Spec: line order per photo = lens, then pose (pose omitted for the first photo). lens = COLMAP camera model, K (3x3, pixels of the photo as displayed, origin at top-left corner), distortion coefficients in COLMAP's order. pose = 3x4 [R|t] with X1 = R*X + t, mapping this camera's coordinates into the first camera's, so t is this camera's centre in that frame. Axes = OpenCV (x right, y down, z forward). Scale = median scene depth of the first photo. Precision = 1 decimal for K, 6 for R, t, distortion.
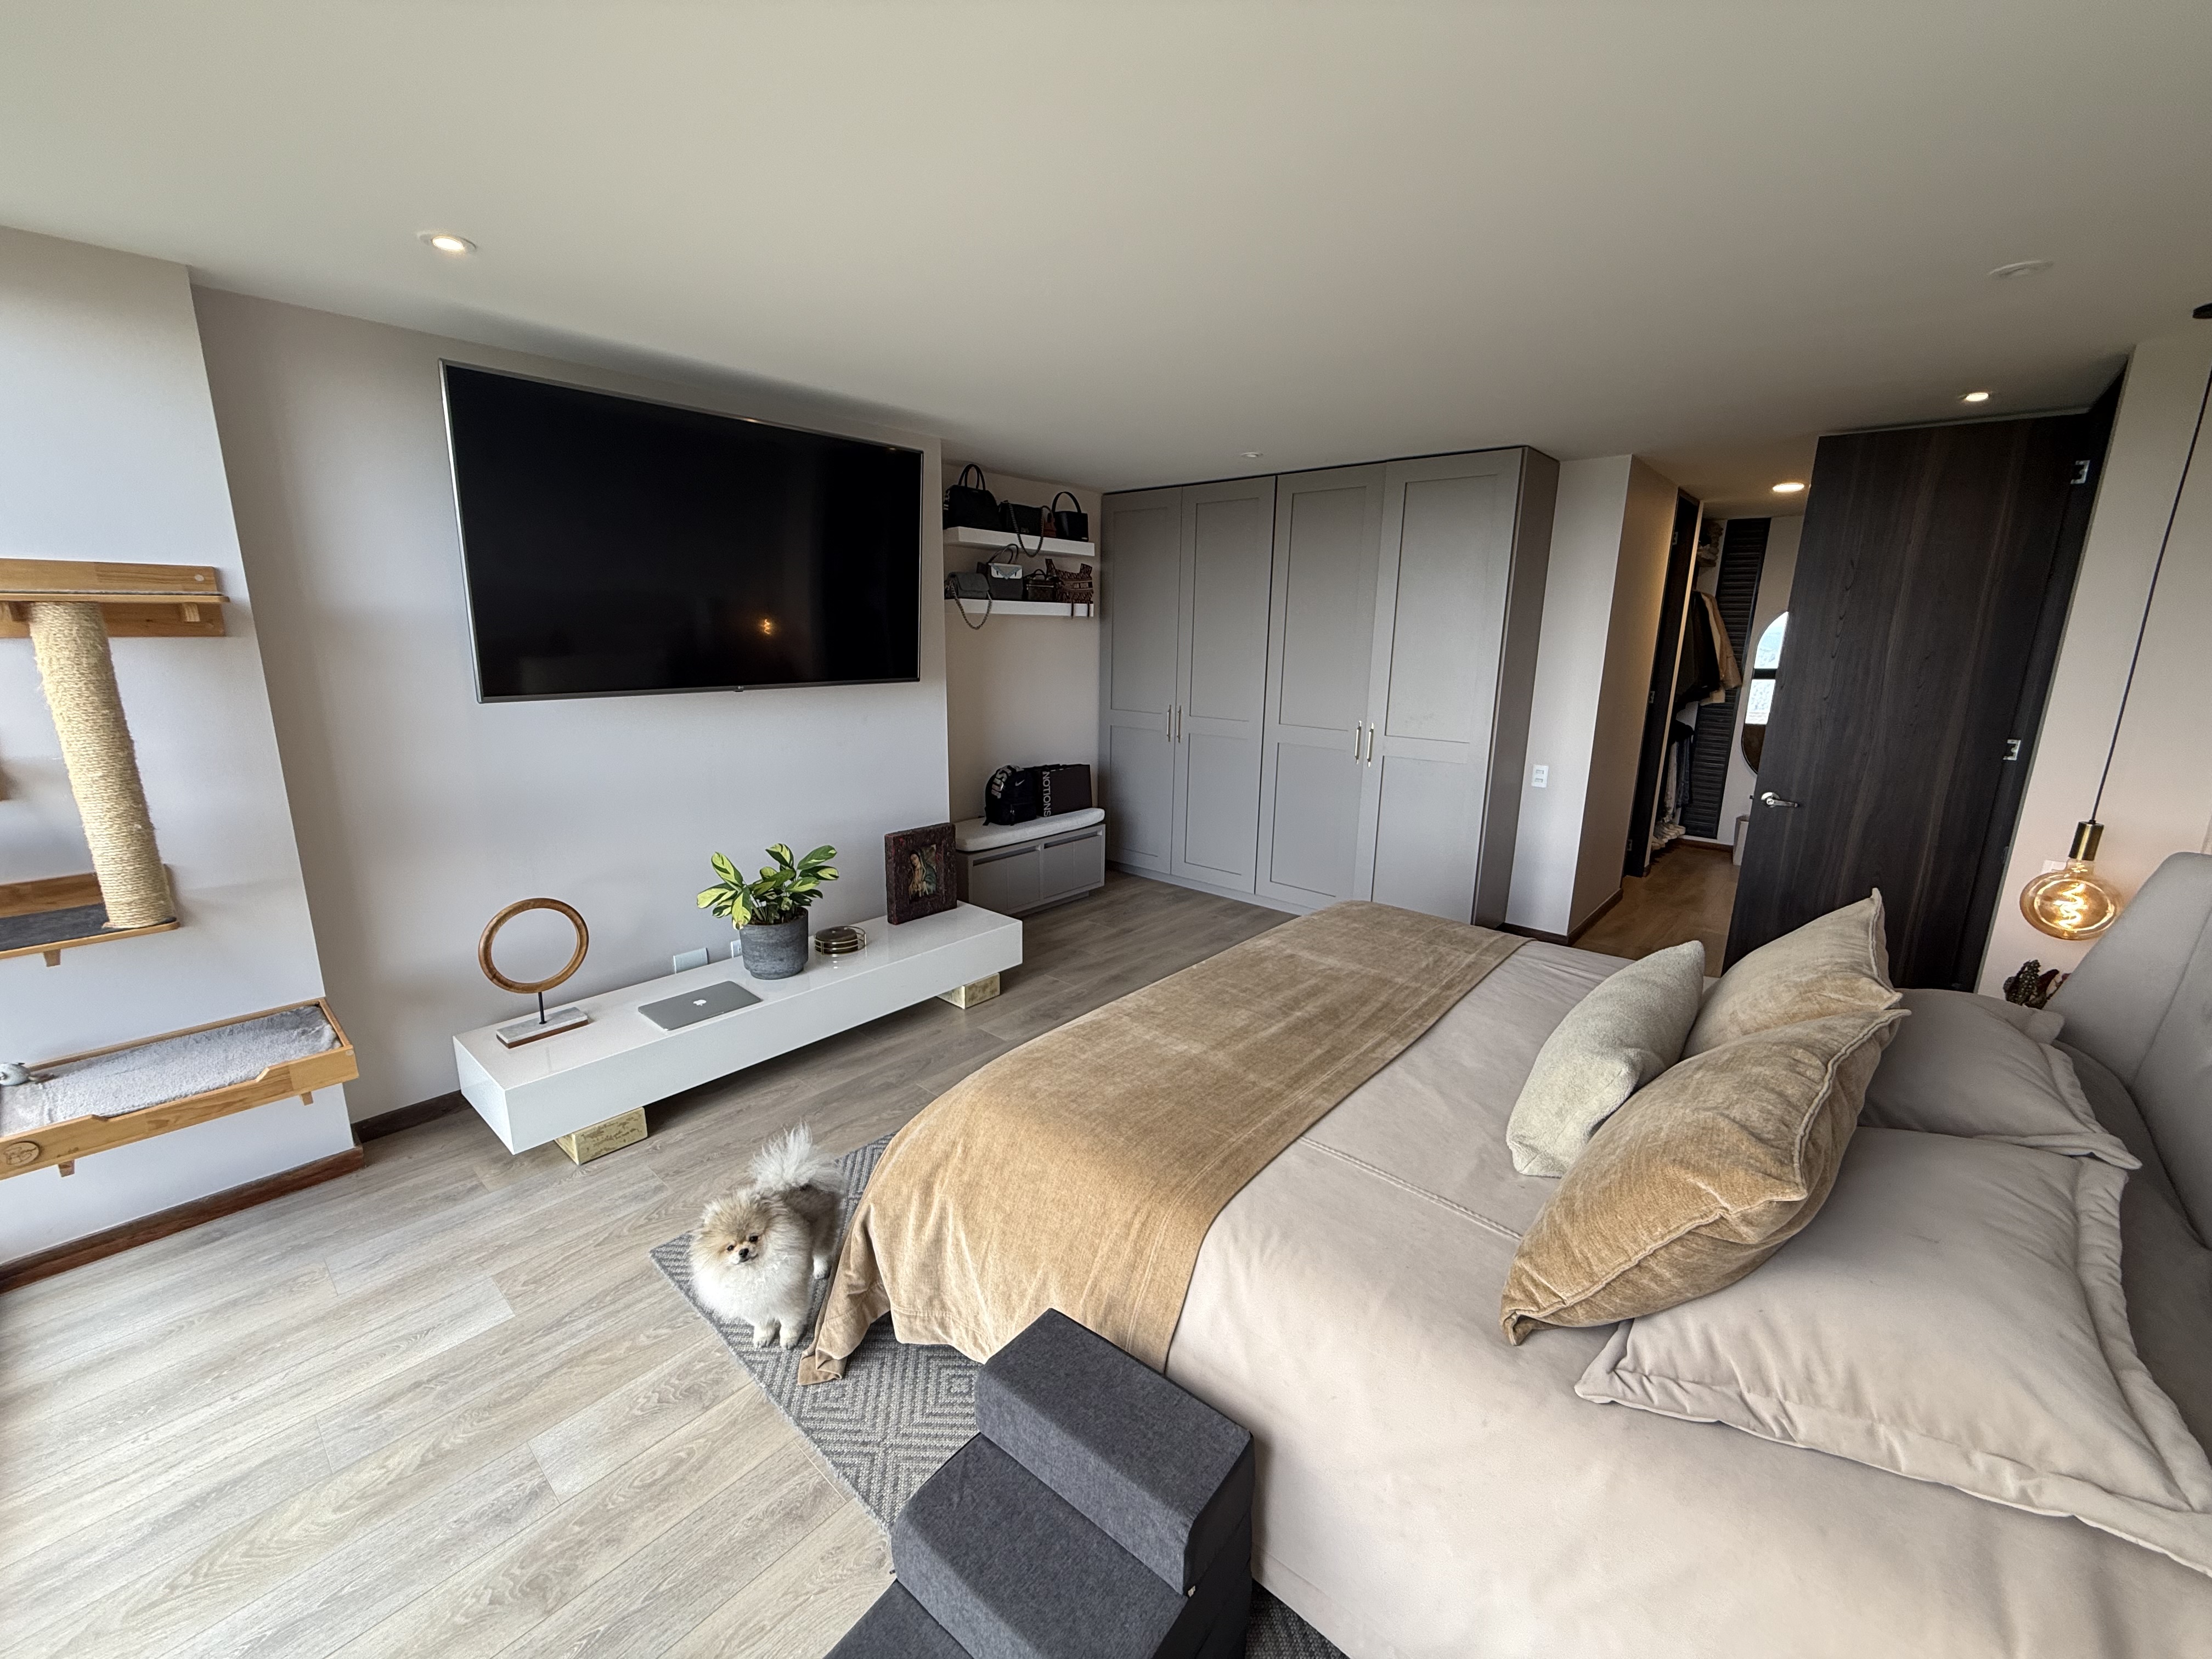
lens RADIAL K [[882.1, 0, 1100.7], [0, 882.1, 823.1], [0, 0, 1]] dist [0.000295, 0.000111]
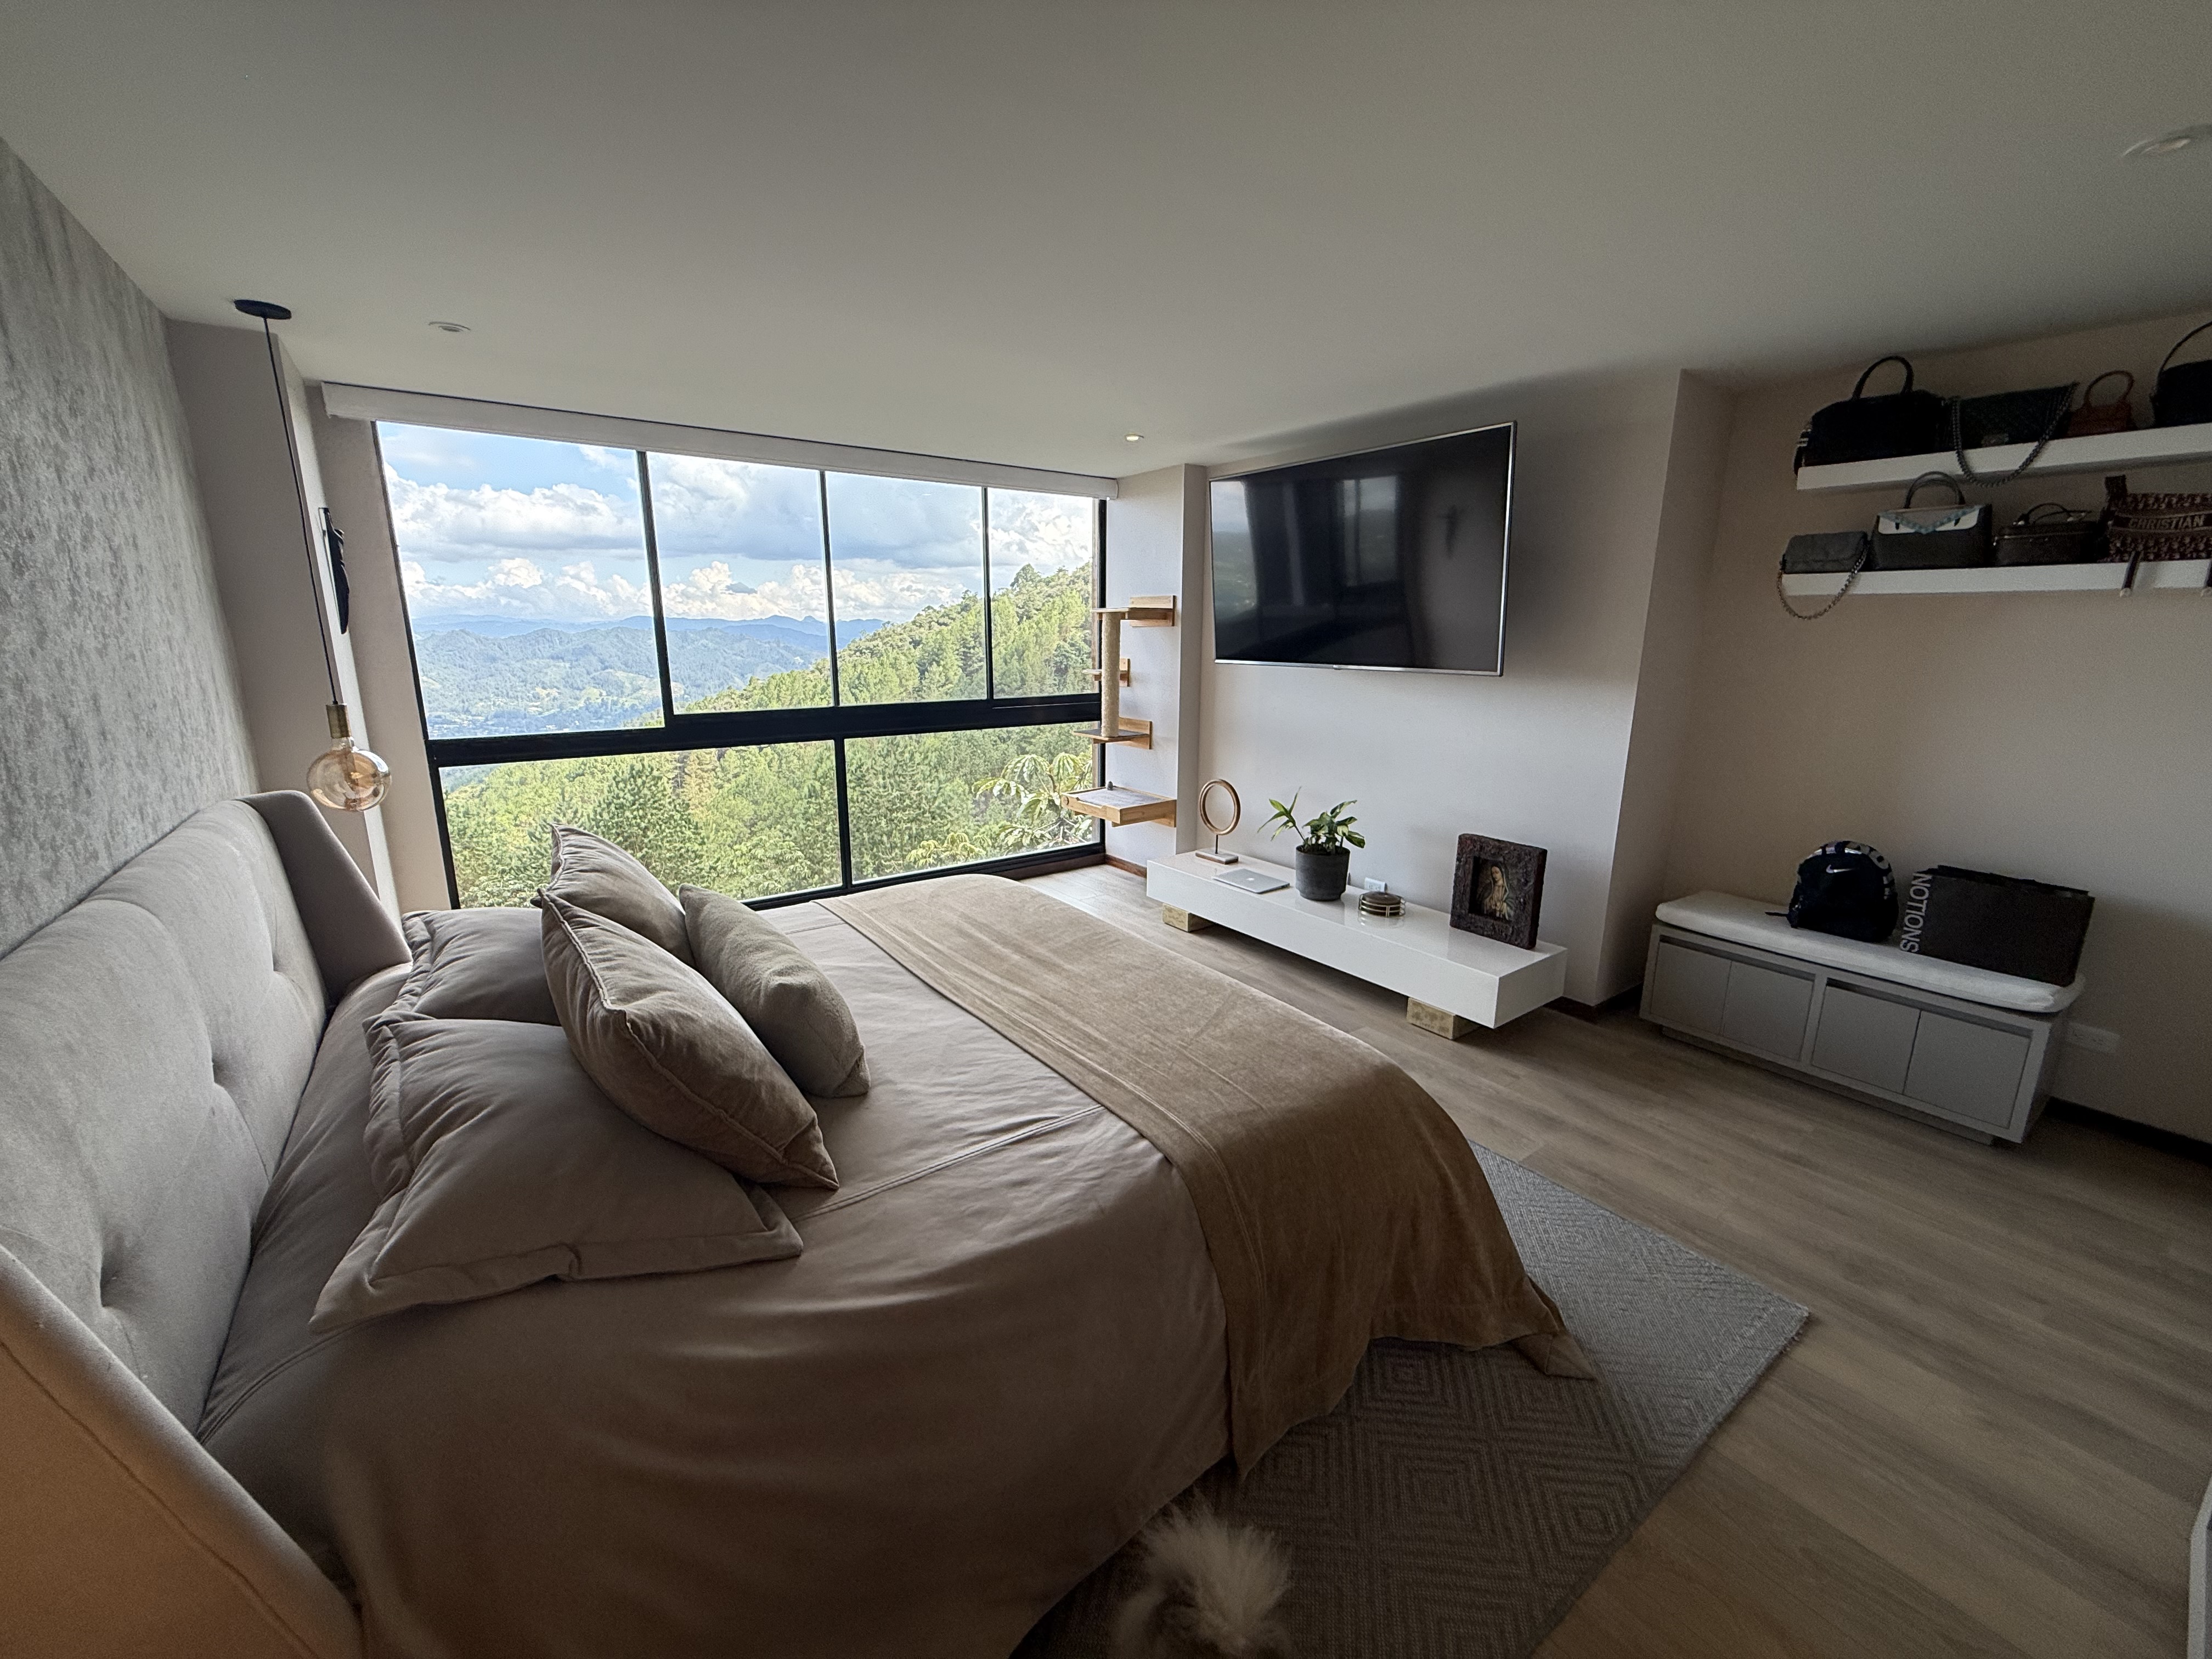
lens RADIAL K [[882.1, 0, 1100.7], [0, 882.1, 823.1], [0, 0, 1]] dist [0.000295, 0.000111]
pose [[-0.210228, 0.201609, -0.956639, 0.663215], [-0.220722, 0.943455, 0.247336, -0.128400], [0.952411, 0.263149, -0.153841, 0.668708]]
